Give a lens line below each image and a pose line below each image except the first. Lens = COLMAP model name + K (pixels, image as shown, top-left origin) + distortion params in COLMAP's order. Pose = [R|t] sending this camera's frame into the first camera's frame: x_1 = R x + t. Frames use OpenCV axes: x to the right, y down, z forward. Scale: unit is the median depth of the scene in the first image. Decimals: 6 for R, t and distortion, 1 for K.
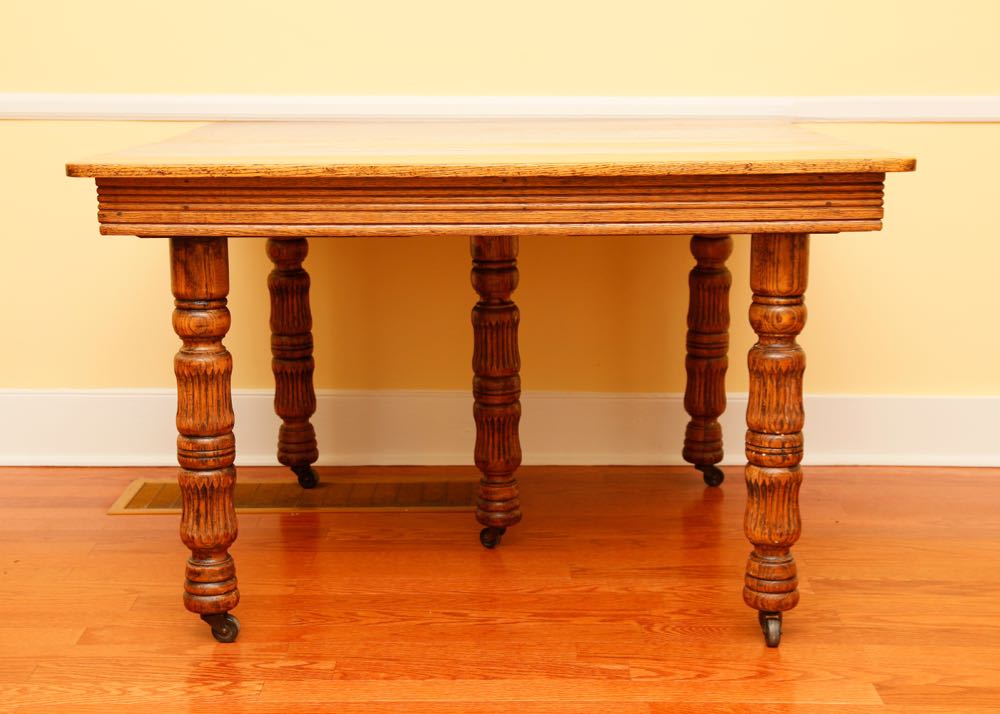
lens RADIAL K [[1479.3, 0, 500.0], [0, 1479.3, 395.4], [0, 0, 1]] dist [0.049775, 0.135136]
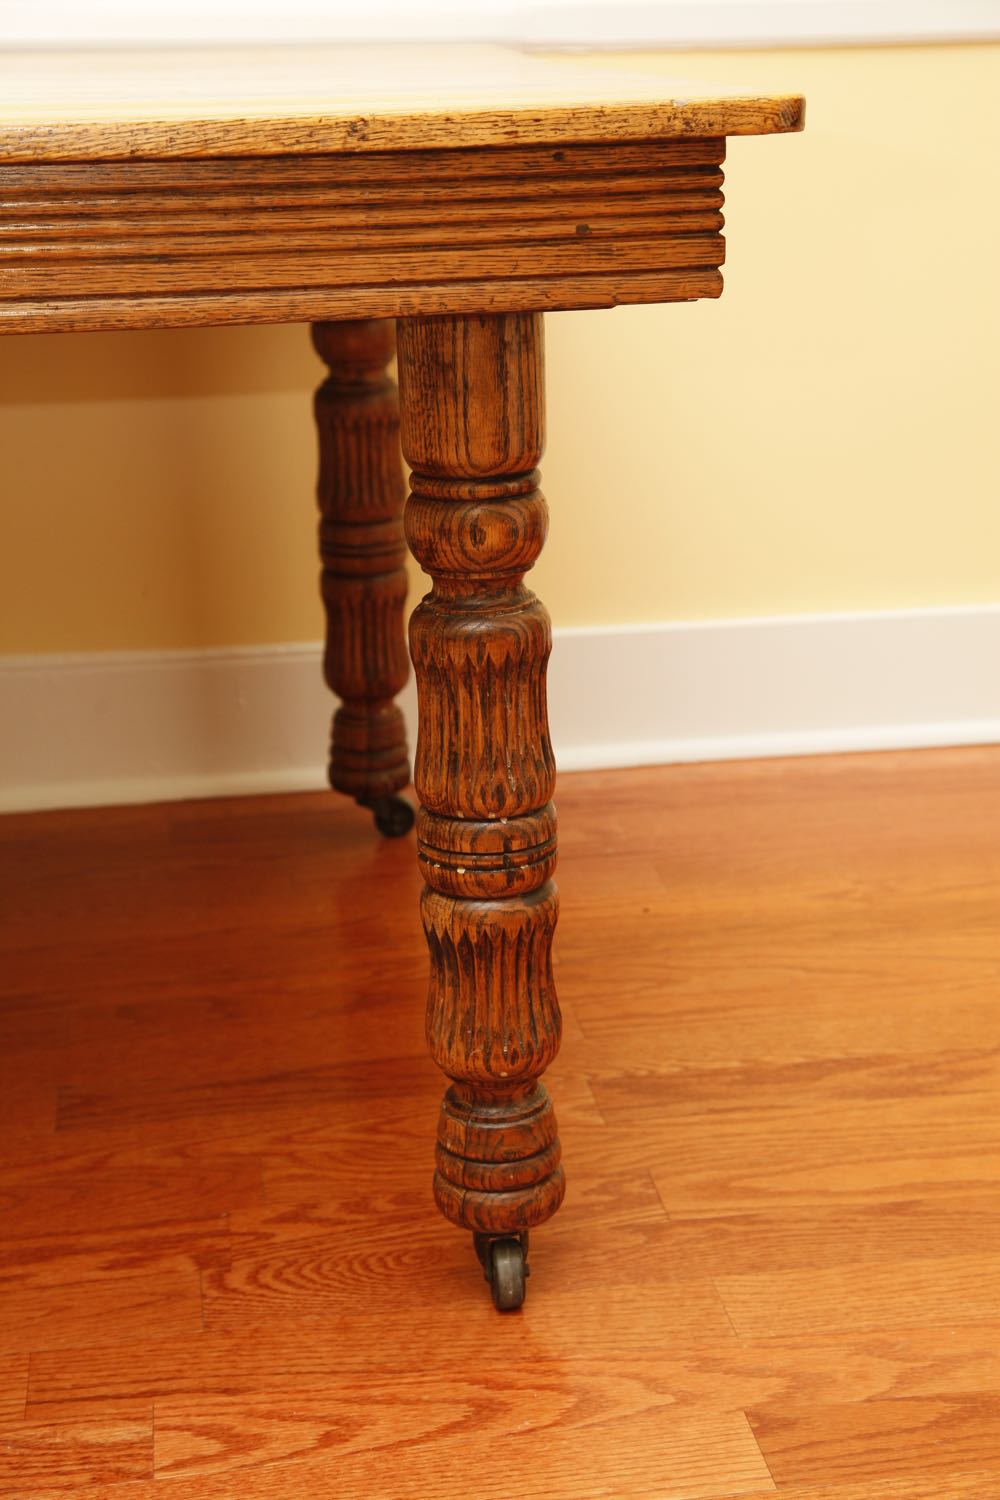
lens RADIAL K [[2217.8, 0, 498.2], [0, 2217.8, 791.1], [0, 0, 1]] dist [0.134723, -0.005920]
pose [[0.986029, -0.069937, 0.151178, 0.097190], [0.052570, 0.991860, 0.115972, -0.051236], [-0.158058, -0.106405, 0.981680, 0.402311]]
